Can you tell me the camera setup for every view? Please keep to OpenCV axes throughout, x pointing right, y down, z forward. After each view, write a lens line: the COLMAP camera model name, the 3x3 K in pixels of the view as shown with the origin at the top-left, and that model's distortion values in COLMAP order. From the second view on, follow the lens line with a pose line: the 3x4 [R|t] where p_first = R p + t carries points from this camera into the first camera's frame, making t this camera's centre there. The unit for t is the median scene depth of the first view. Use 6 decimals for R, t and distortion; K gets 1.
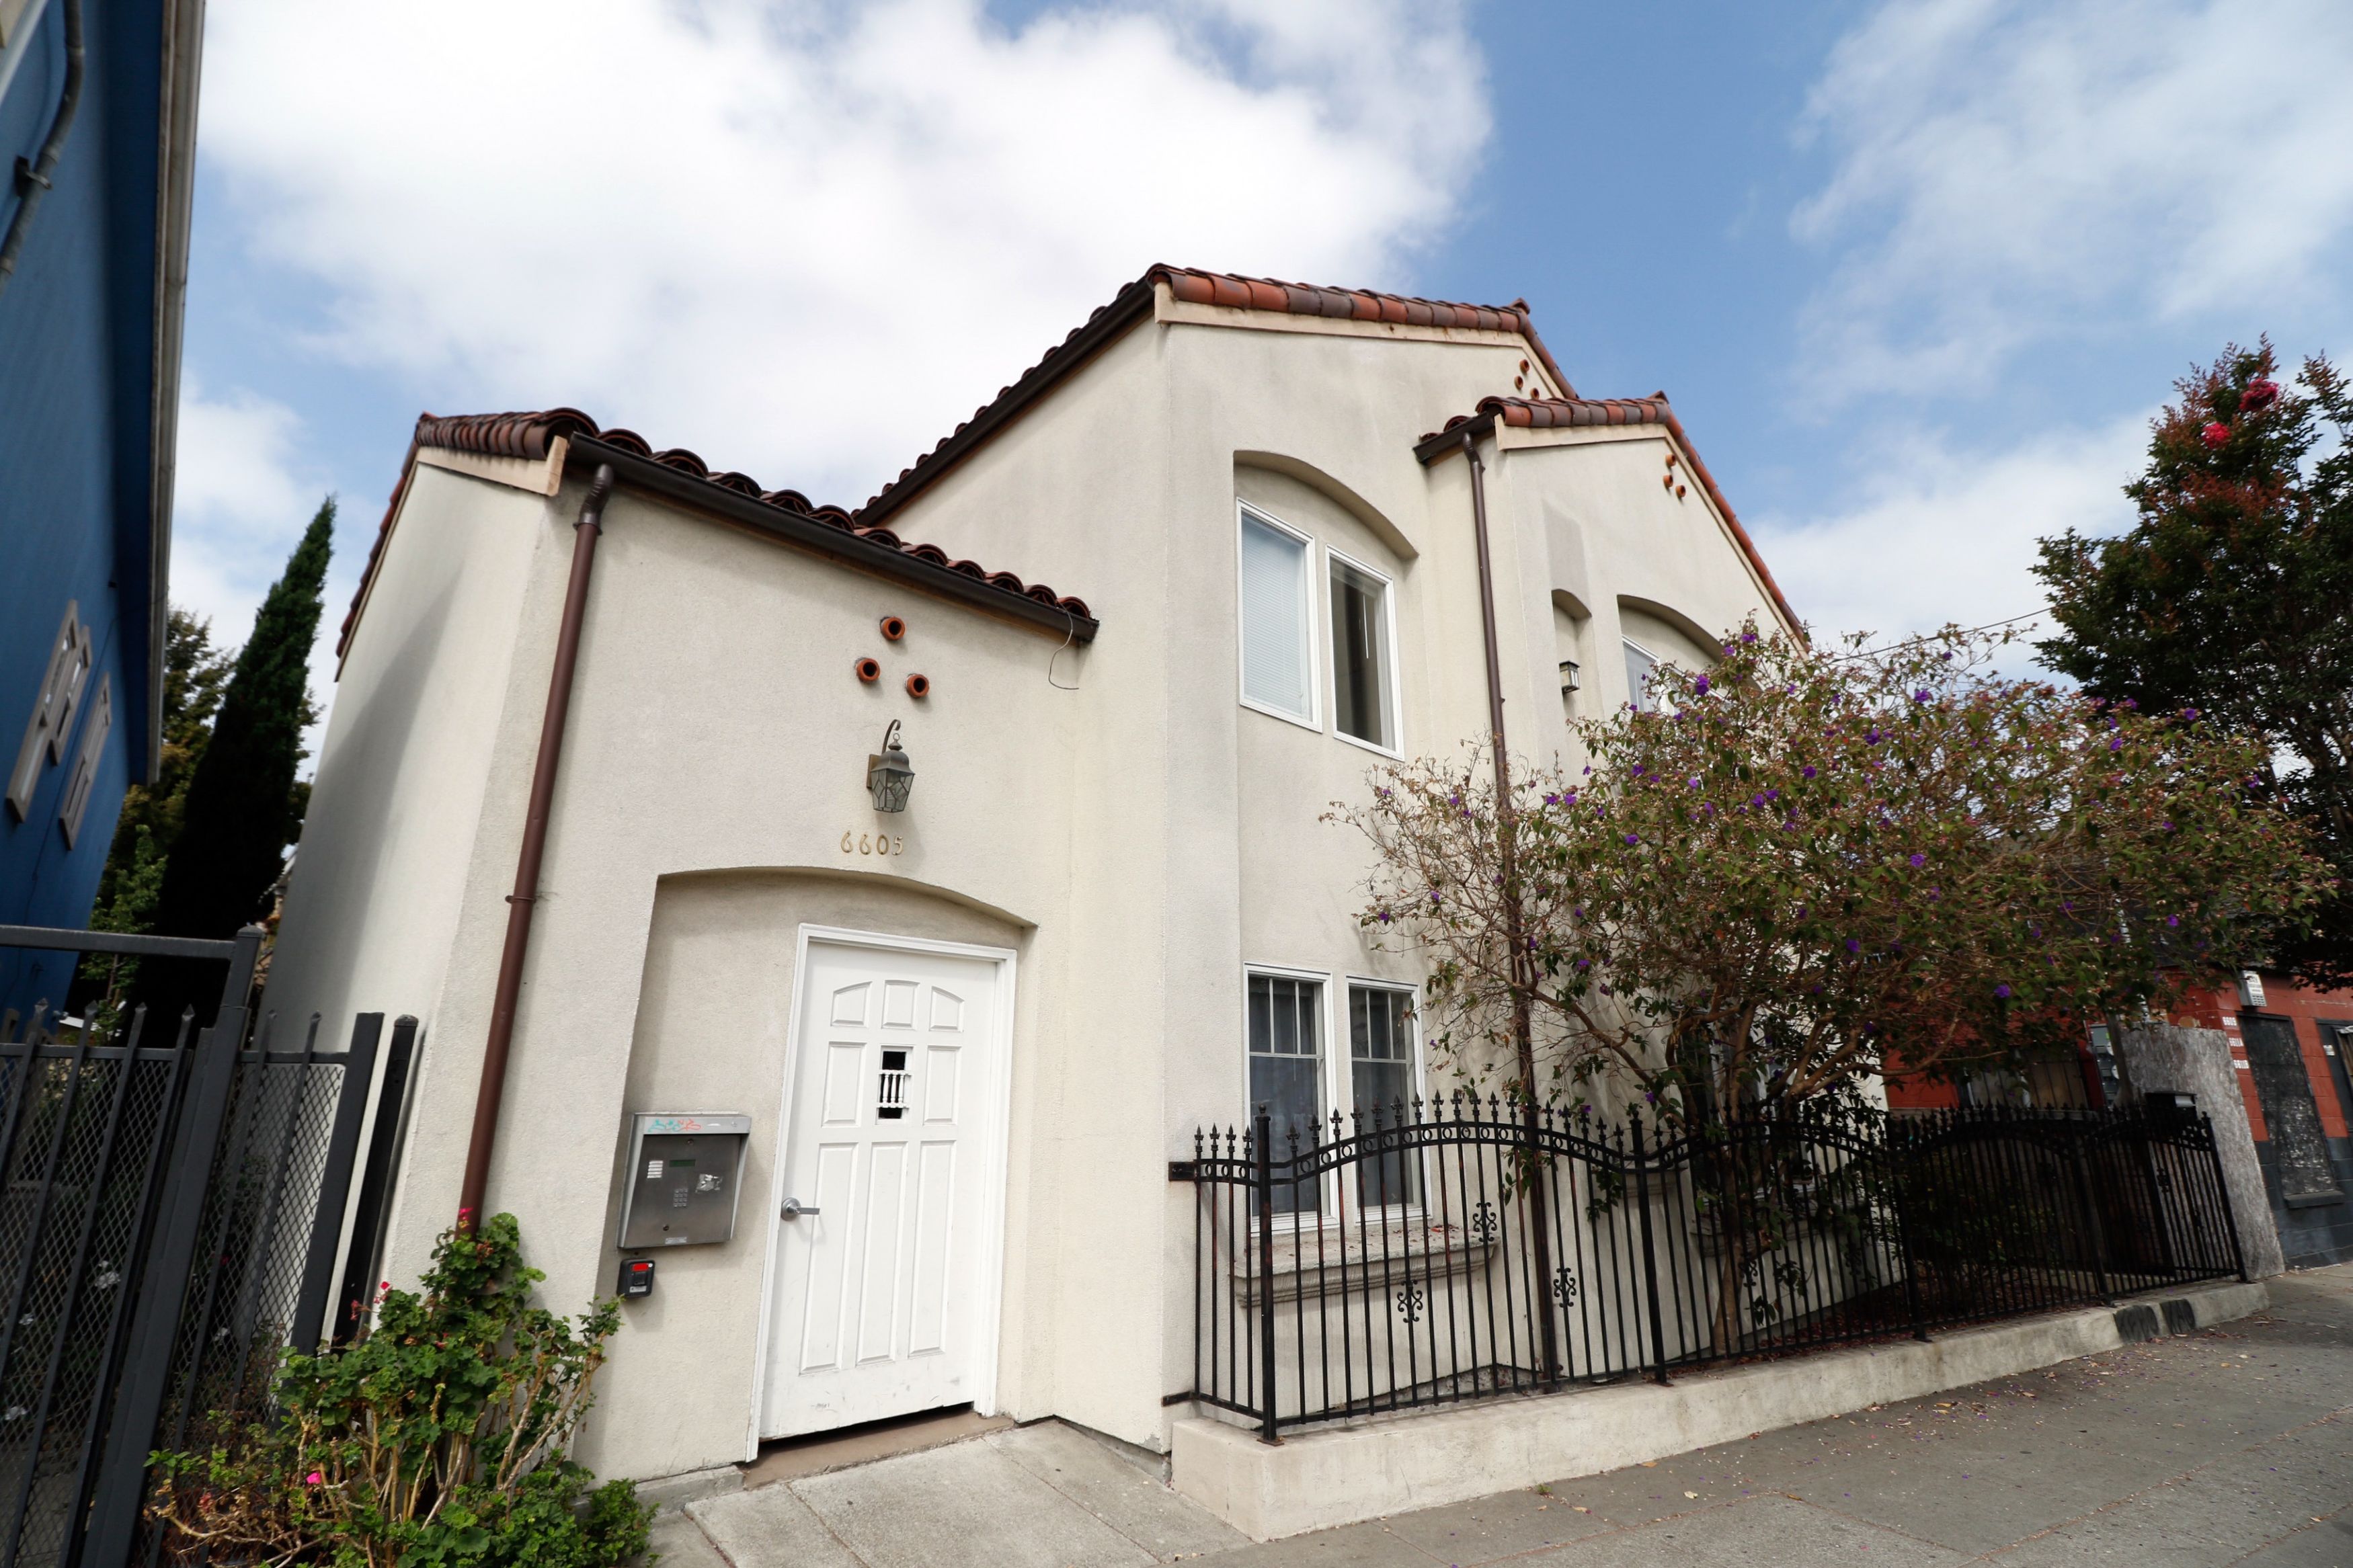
lens RADIAL K [[1079.1, 0, 1176.8], [0, 1079.1, 777.0], [0, 0, 1]] dist [0.000782, 0.000009]
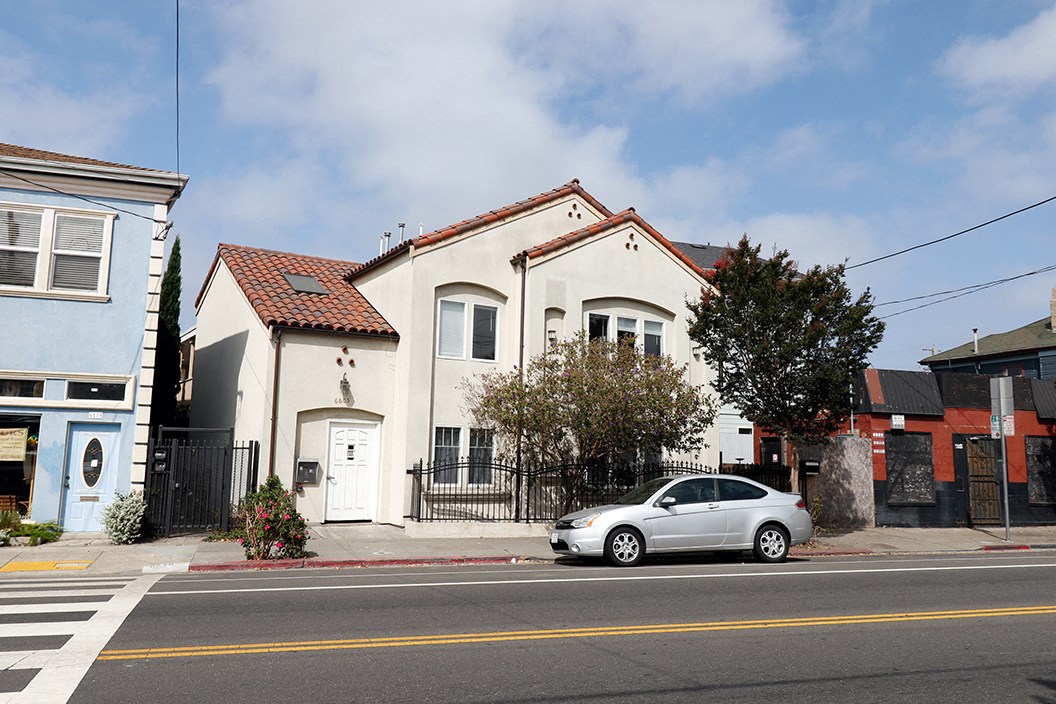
lens RADIAL K [[824.5, 0, 528.0], [0, 824.5, 352.0], [0, 0, 1]] dist [0.071282, 0.000154]
pose [[0.978510, -0.012235, -0.205838, 1.051918], [0.044425, 0.987304, 0.152501, -0.557652], [0.201358, -0.158368, 0.966630, -1.899423]]
